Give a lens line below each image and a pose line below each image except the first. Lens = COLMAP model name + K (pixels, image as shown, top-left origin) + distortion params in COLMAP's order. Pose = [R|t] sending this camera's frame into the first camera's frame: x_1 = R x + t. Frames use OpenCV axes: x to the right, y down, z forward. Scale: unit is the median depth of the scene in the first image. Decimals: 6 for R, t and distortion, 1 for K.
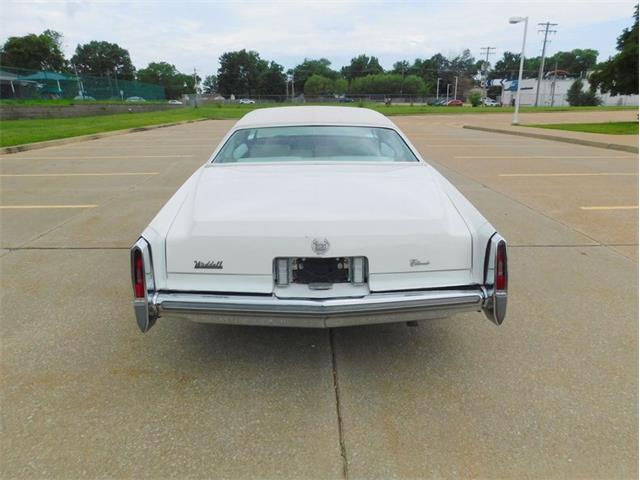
lens RADIAL K [[418.3, 0, 320.3], [0, 418.3, 239.2], [0, 0, 1]] dist [-0.072190, 0.056460]
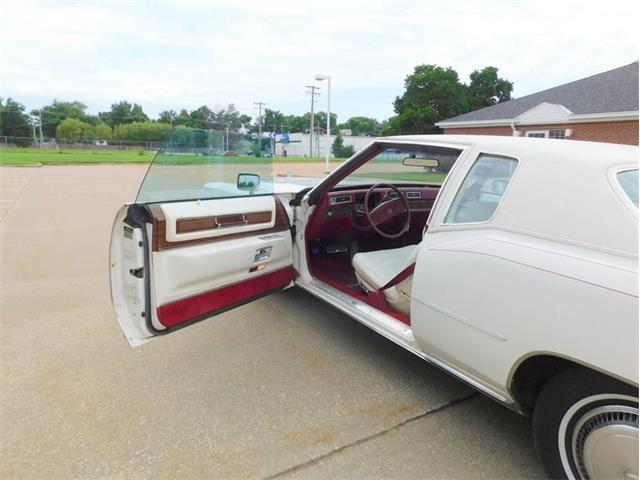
lens RADIAL K [[418.3, 0, 320.3], [0, 418.3, 241.6], [0, 0, 1]] dist [-0.072190, 0.056460]
pose [[0.859102, -0.072107, 0.506699, -0.014614], [0.126505, 0.989223, -0.073713, -0.004196], [-0.495924, 0.127427, 0.858966, 0.016817]]
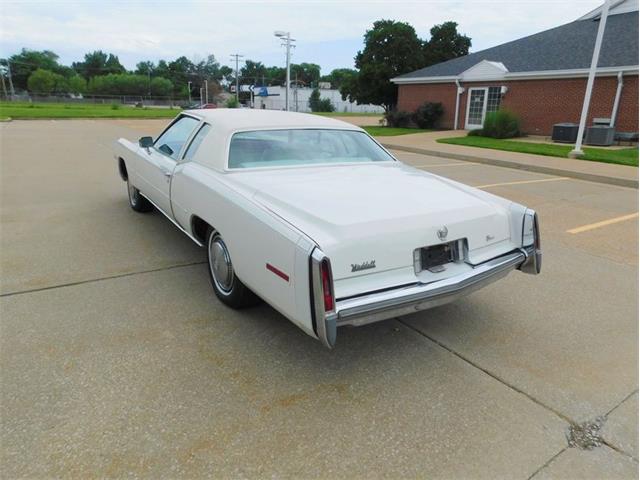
lens RADIAL K [[418.3, 0, 319.0], [0, 418.3, 238.0], [0, 0, 1]] dist [-0.072190, 0.056460]
pose [[0.844064, -0.127533, 0.520856, -0.011766], [0.132828, 0.990762, 0.027338, -0.000642], [-0.519530, 0.046109, 0.853207, 0.002532]]
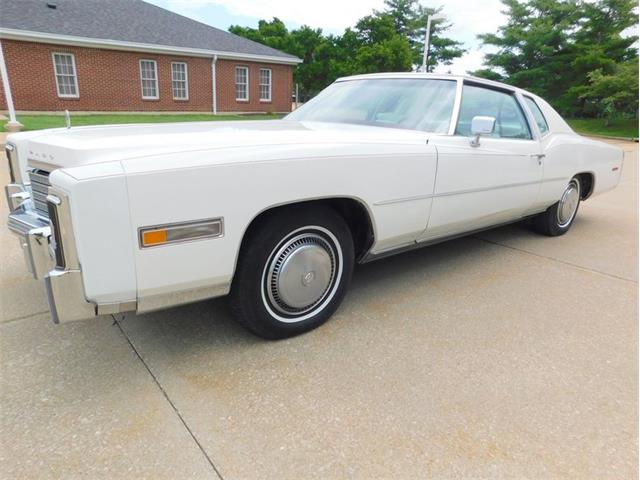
lens RADIAL K [[429.6, 0, 326.6], [0, 429.6, 237.6], [0, 0, 1]] dist [-0.074791, 0.056512]
pose [[-0.629590, -0.235179, 0.740478, -0.013097], [0.213801, 0.863841, 0.456144, -0.033311], [-0.746931, 0.445499, -0.493584, 0.111869]]
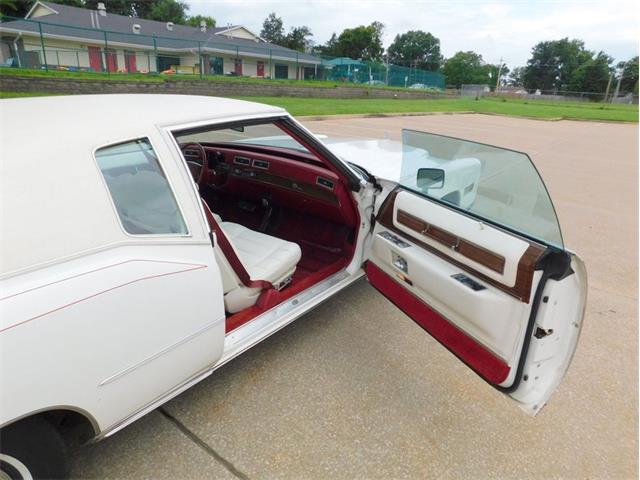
lens RADIAL K [[418.3, 0, 318.9], [0, 418.3, 239.4], [0, 0, 1]] dist [-0.072190, 0.056460]
pose [[0.779165, 0.256715, -0.571838, 0.012609], [-0.244628, 0.964481, 0.099663, -0.006706], [0.577112, 0.062234, 0.814290, 0.019350]]
